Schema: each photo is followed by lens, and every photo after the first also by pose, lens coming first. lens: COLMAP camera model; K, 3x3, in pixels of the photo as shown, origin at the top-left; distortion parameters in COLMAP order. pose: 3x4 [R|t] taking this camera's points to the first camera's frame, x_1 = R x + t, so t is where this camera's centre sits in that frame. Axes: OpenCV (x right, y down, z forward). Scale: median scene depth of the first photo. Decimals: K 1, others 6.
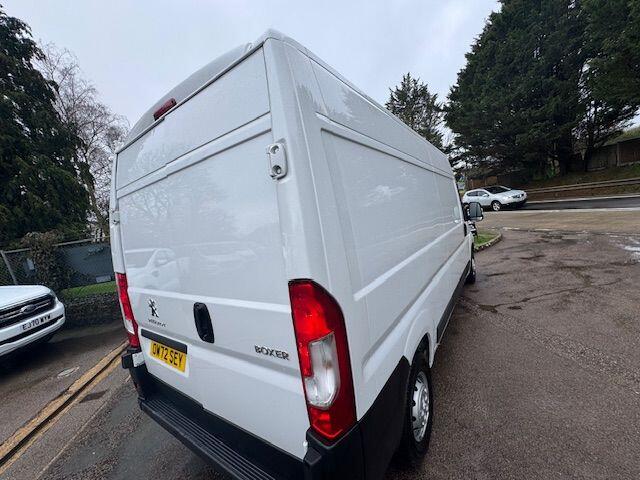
lens RADIAL K [[250.9, 0, 320.0], [0, 250.9, 240.0], [0, 0, 1]] dist [-0.000870, -0.000129]
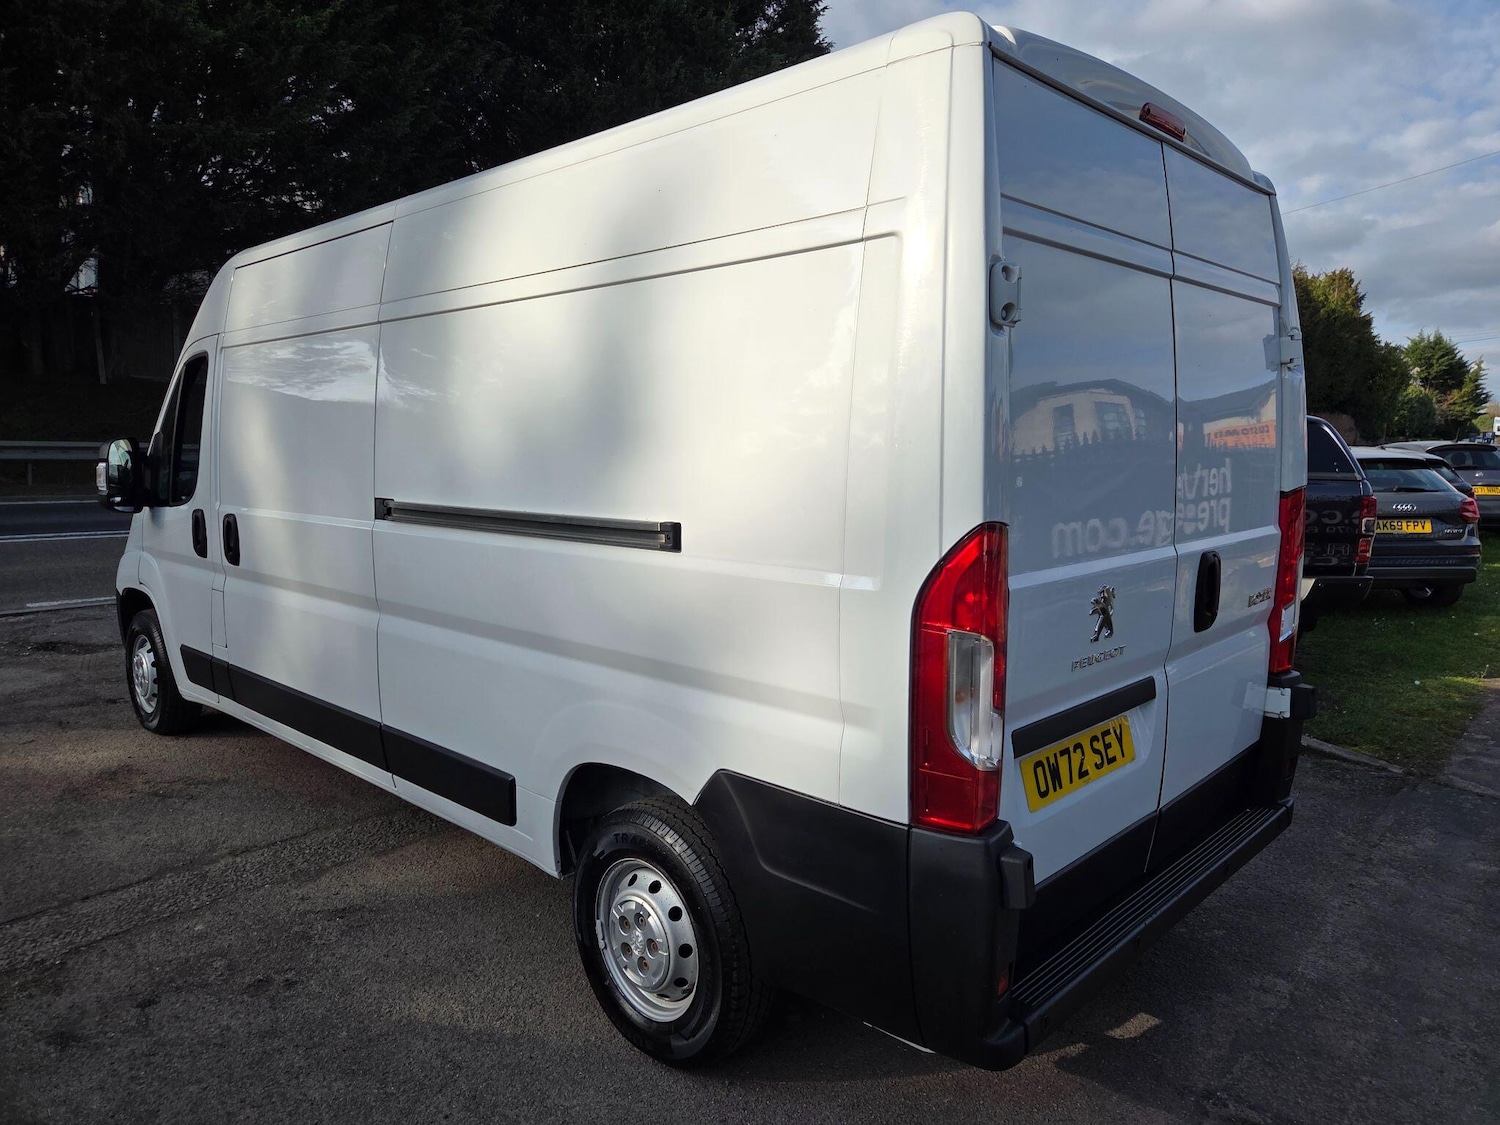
lens RADIAL K [[1002.3, 0, 750.0], [0, 1002.3, 562.5], [0, 0, 1]] dist [0.068013, -0.059507]
pose [[0.150892, 0.009789, 0.988502, -1.415165], [0.063113, 0.997816, -0.019516, 0.133715], [-0.986534, 0.065332, 0.149945, 0.854057]]
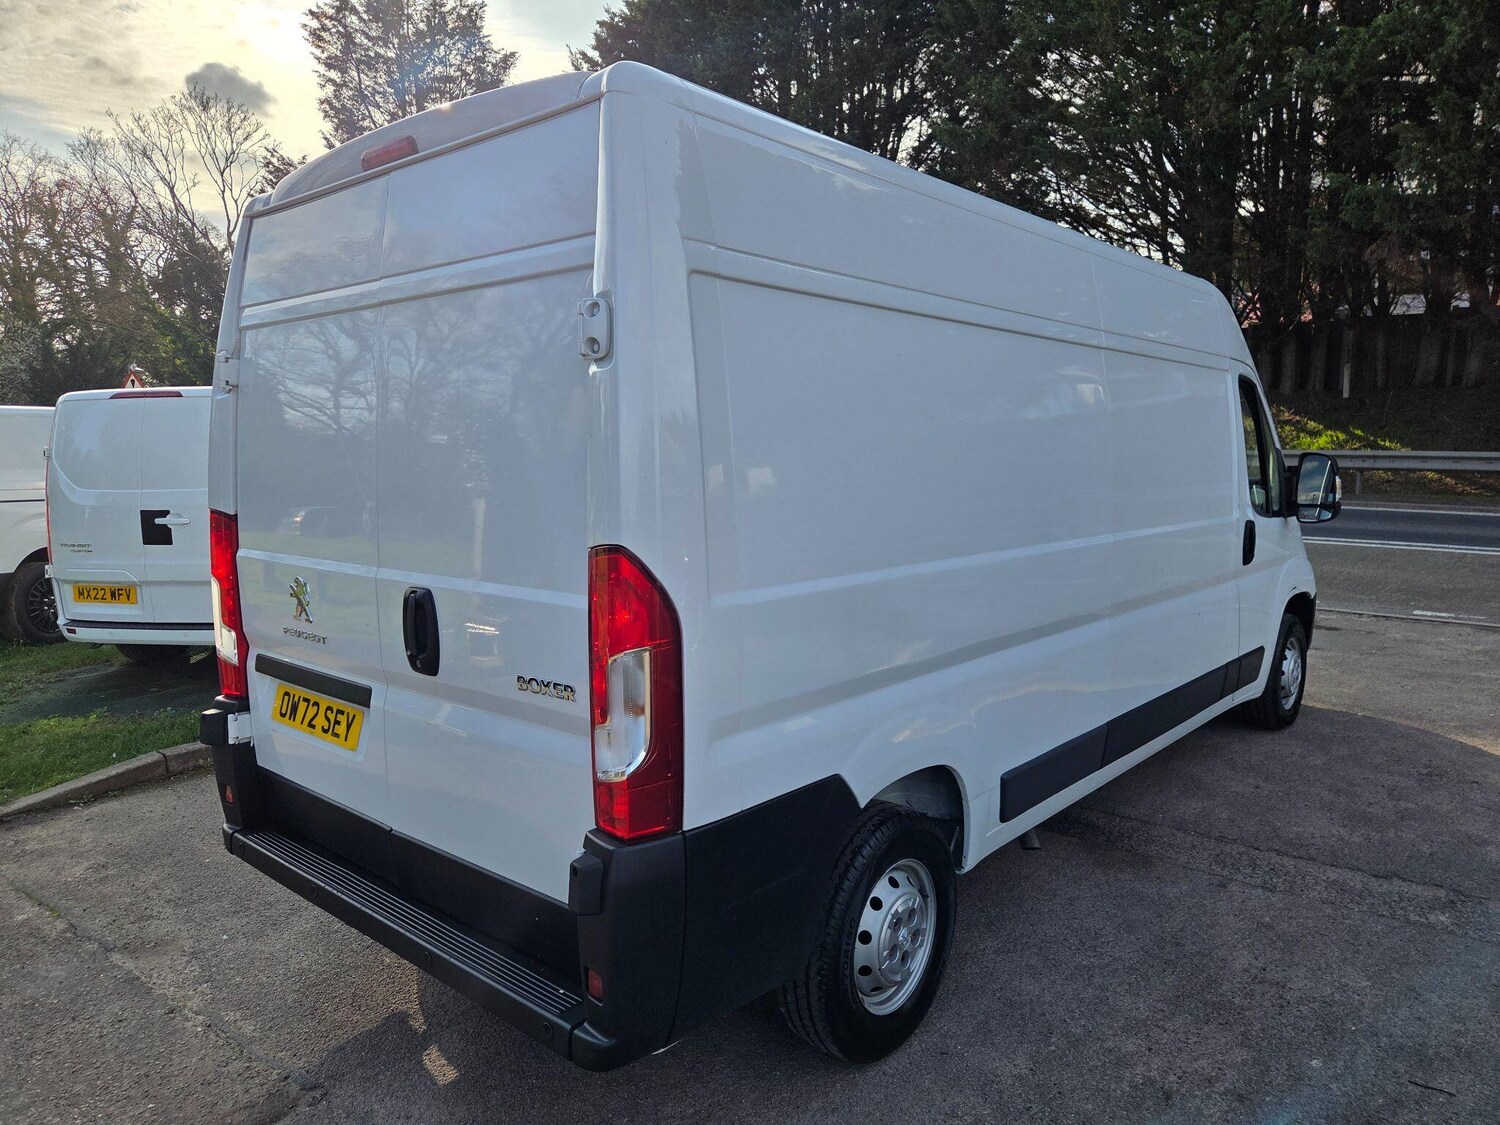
lens RADIAL K [[1002.3, 0, 750.0], [0, 1002.3, 562.5], [0, 0, 1]] dist [0.068013, -0.059507]
pose [[0.986111, 0.139852, -0.089593, 0.159272], [-0.136462, 0.989714, 0.042942, 0.019407], [0.094677, -0.030120, 0.995052, -0.436072]]
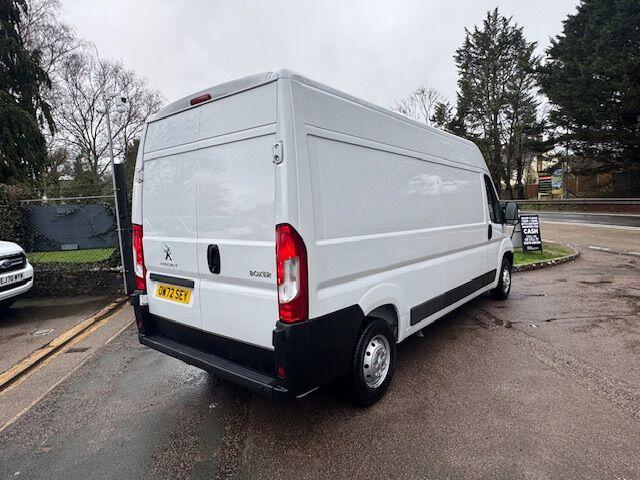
lens RADIAL K [[383.1, 0, 320.0], [0, 383.1, 240.0], [0, 0, 1]] dist [0.002367, -0.000811]
pose [[0.992063, 0.112251, -0.056656, 0.118975], [-0.112482, 0.993653, -0.000888, 0.086059], [0.056197, 0.007253, 0.998393, -0.565788]]
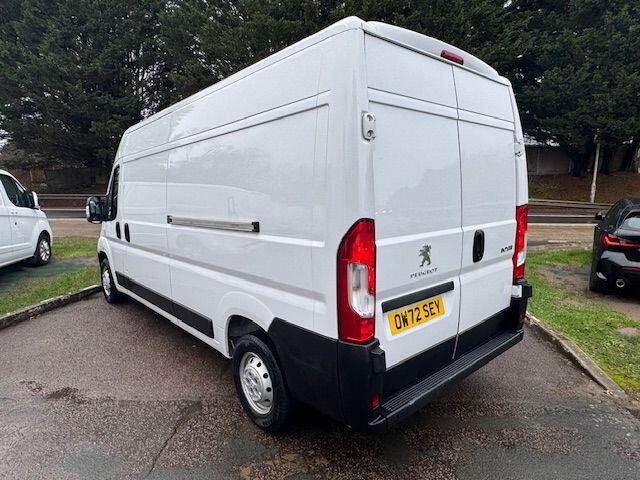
lens RADIAL K [[383.1, 0, 320.0], [0, 383.1, 240.0], [0, 0, 1]] dist [0.002367, -0.000811]
pose [[0.237810, 0.007391, 0.971284, -1.351989], [0.074468, 0.996889, -0.025818, 0.153636], [-0.968453, 0.078469, 0.236520, 0.699069]]
